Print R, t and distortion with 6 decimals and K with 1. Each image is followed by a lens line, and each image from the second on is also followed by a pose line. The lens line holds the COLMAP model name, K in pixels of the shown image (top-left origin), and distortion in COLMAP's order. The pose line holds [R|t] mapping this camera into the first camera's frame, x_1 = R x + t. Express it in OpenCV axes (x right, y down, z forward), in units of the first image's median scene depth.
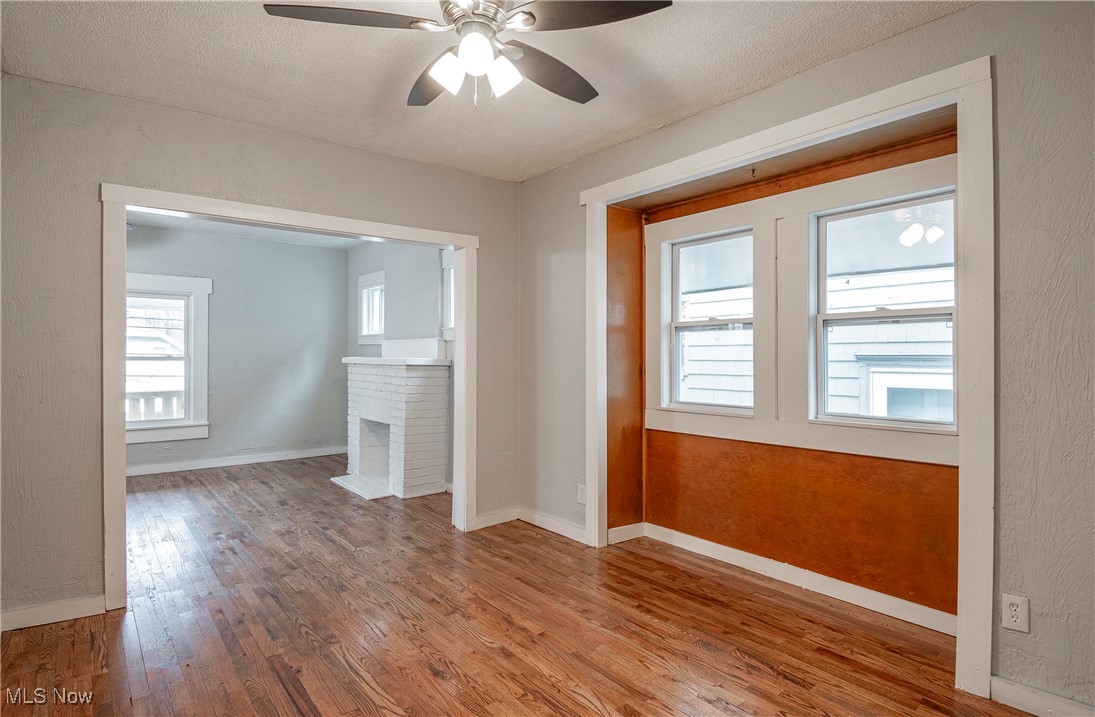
lens RADIAL K [[566.0, 0, 552.2], [0, 566.0, 343.2], [0, 0, 1]] dist [-0.031231, -0.000990]
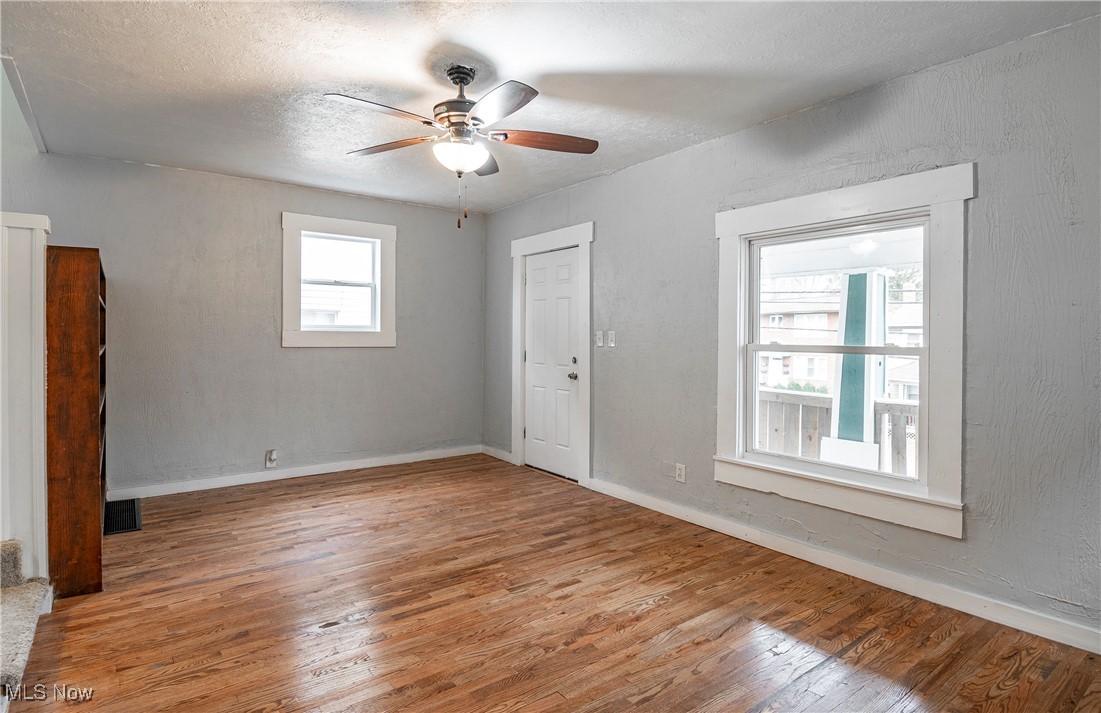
lens RADIAL K [[577.6, 0, 544.6], [0, 577.6, 332.1], [0, 0, 1]] dist [0.021721, -0.027883]
pose [[-0.053399, -0.008627, -0.998536, -0.259673], [0.009374, 0.999914, -0.009140, 0.020687], [0.998529, -0.009848, -0.053314, 1.154059]]
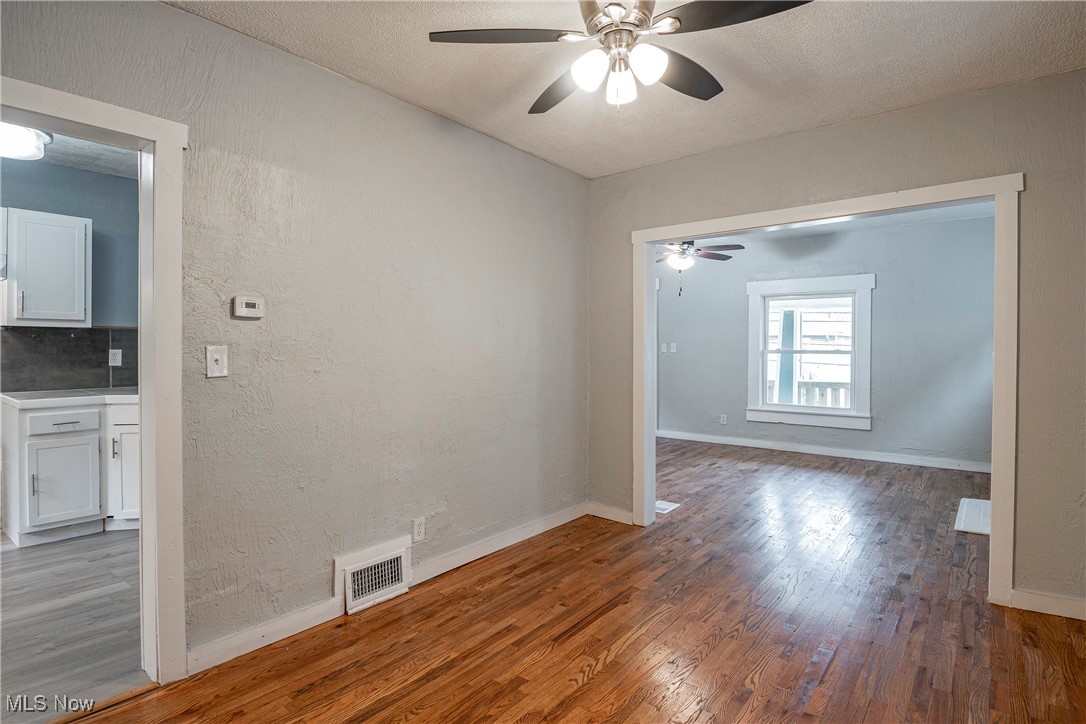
lens RADIAL K [[568.2, 0, 542.3], [0, 568.2, 356.3], [0, 0, 1]] dist [0.020454, -0.029420]
pose [[0.216191, 0.020000, -0.976146, 0.434132], [0.015592, 0.999592, 0.023934, -0.000529], [0.976227, -0.020394, 0.215791, 0.318103]]
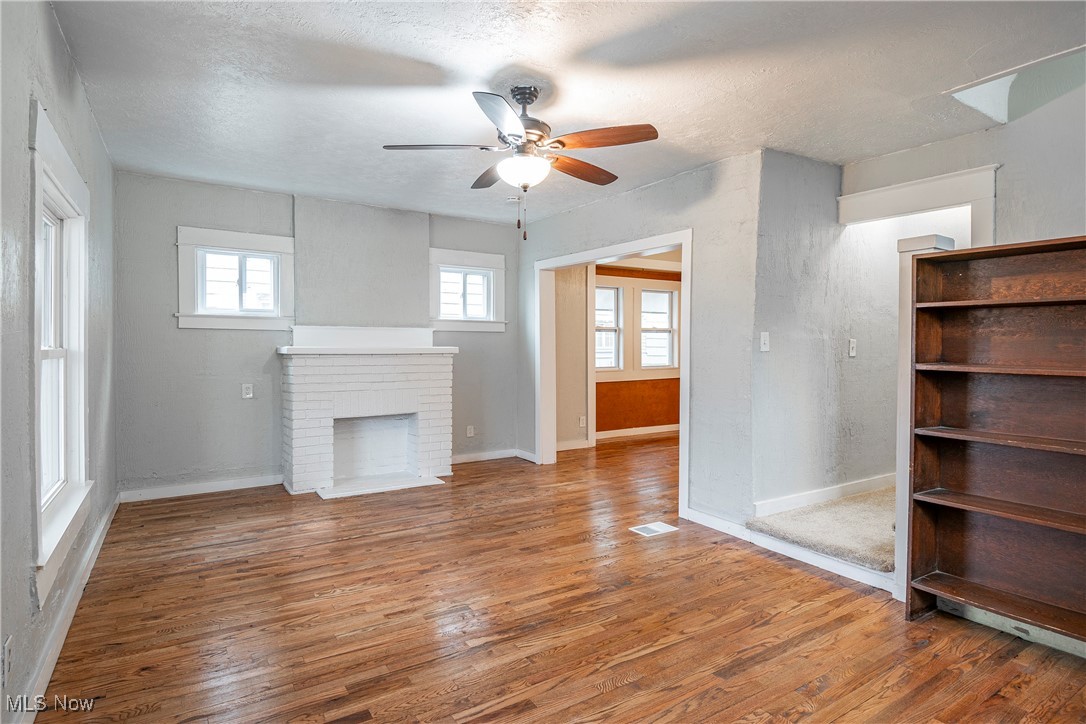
lens RADIAL K [[568.2, 0, 542.3], [0, 568.2, 356.3], [0, 0, 1]] dist [0.020454, -0.029420]
pose [[0.128369, -0.021562, 0.991492, -1.703960], [-0.021703, 0.999463, 0.024545, 0.021320], [-0.991489, -0.024669, 0.127832, 0.889959]]
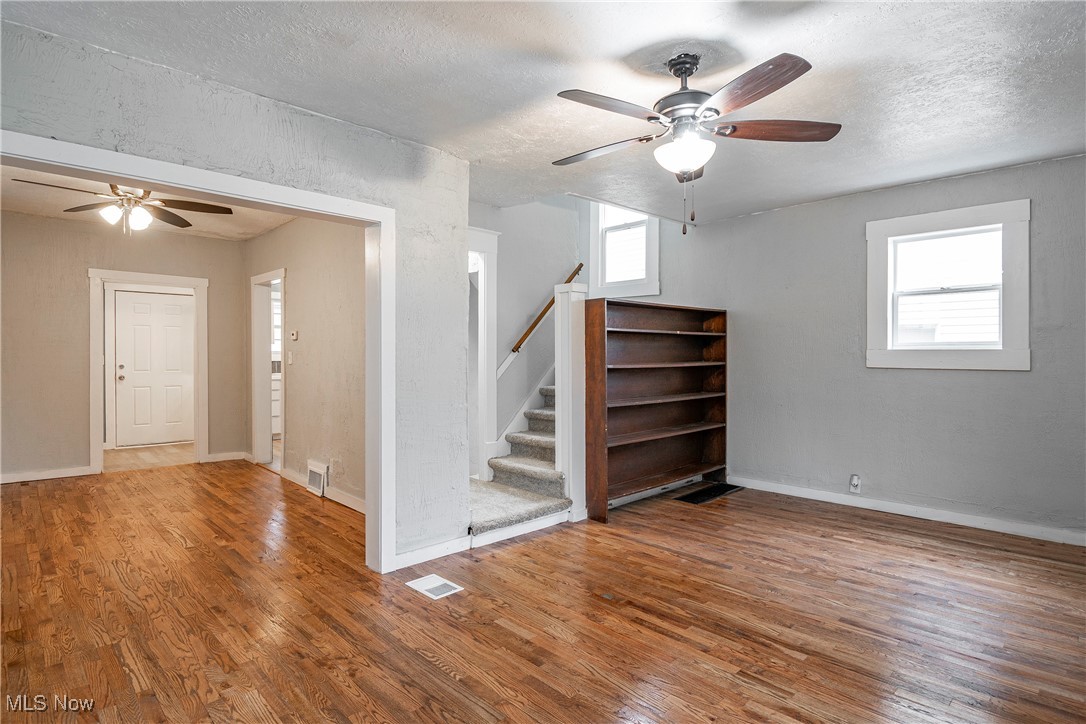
lens RADIAL K [[568.2, 0, 542.3], [0, 568.2, 356.3], [0, 0, 1]] dist [0.020454, -0.029420]
pose [[-0.997189, -0.002734, -0.074881, -0.769374], [-0.001740, 0.999909, -0.013341, 0.030855], [0.074911, -0.013174, -0.997103, 1.646400]]
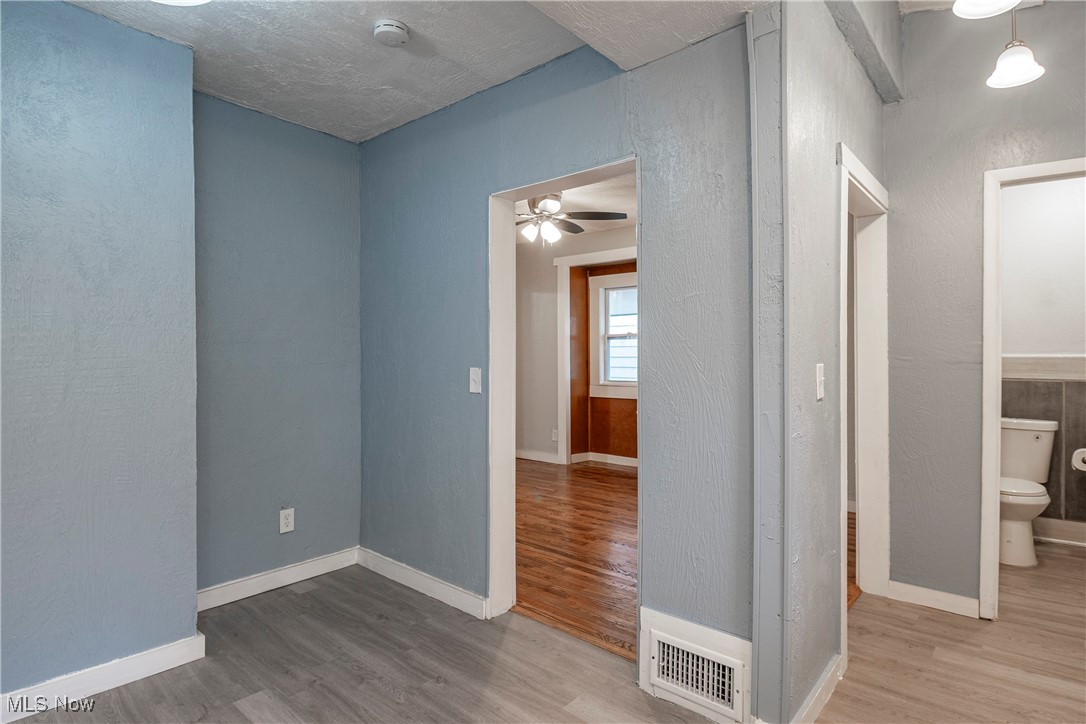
lens RADIAL K [[568.2, 0, 542.3], [0, 568.2, 356.3], [0, 0, 1]] dist [0.020454, -0.029420]
pose [[0.984793, -0.011338, 0.173359, -0.275675], [0.007575, 0.999721, 0.022354, -0.010377], [-0.173564, -0.020701, 0.984605, -0.666307]]
